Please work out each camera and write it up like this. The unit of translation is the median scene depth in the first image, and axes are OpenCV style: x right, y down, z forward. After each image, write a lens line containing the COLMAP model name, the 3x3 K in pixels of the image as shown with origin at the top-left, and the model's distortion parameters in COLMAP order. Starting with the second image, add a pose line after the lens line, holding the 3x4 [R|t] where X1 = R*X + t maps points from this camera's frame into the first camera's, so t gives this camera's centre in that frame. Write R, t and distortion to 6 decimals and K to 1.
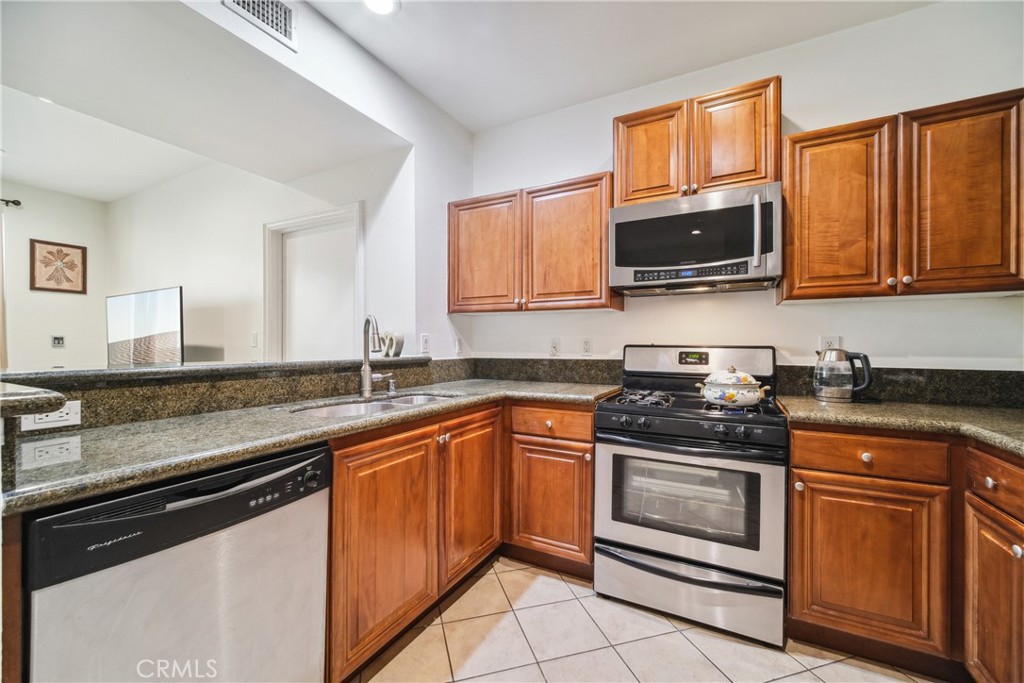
lens RADIAL K [[409.9, 0, 511.7], [0, 409.9, 345.2], [0, 0, 1]] dist [-0.002024, -0.000943]
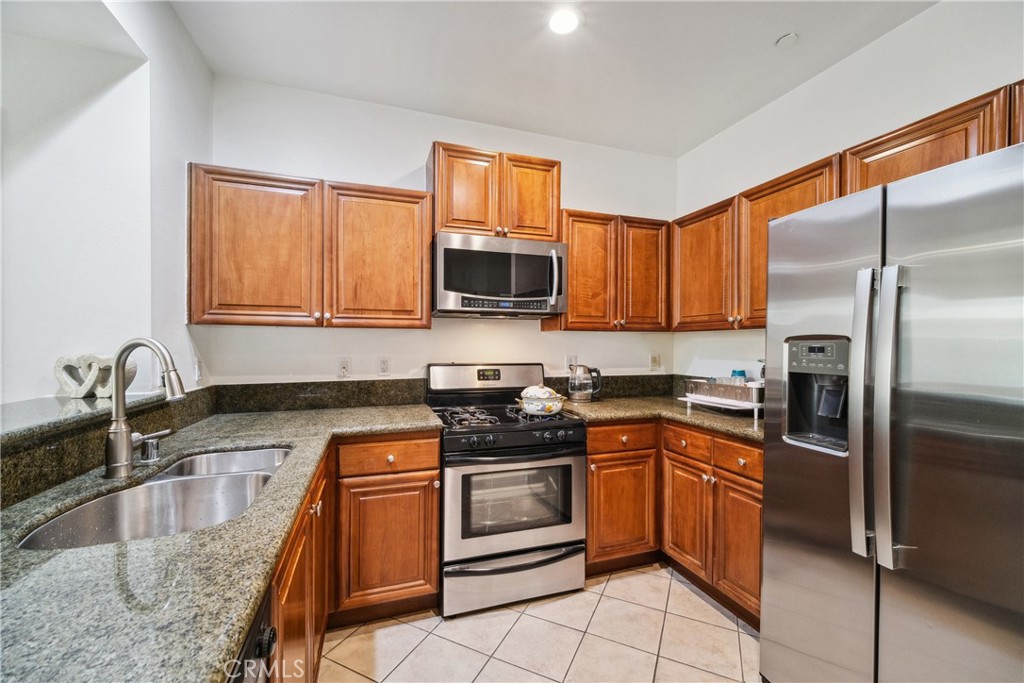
lens RADIAL K [[409.9, 0, 513.2], [0, 409.9, 345.0], [0, 0, 1]] dist [-0.002024, -0.000943]
pose [[0.676475, -0.002662, 0.736461, -0.398510], [0.000248, 0.999994, 0.003387, -0.062037], [-0.736466, -0.002109, 0.676472, 0.193484]]
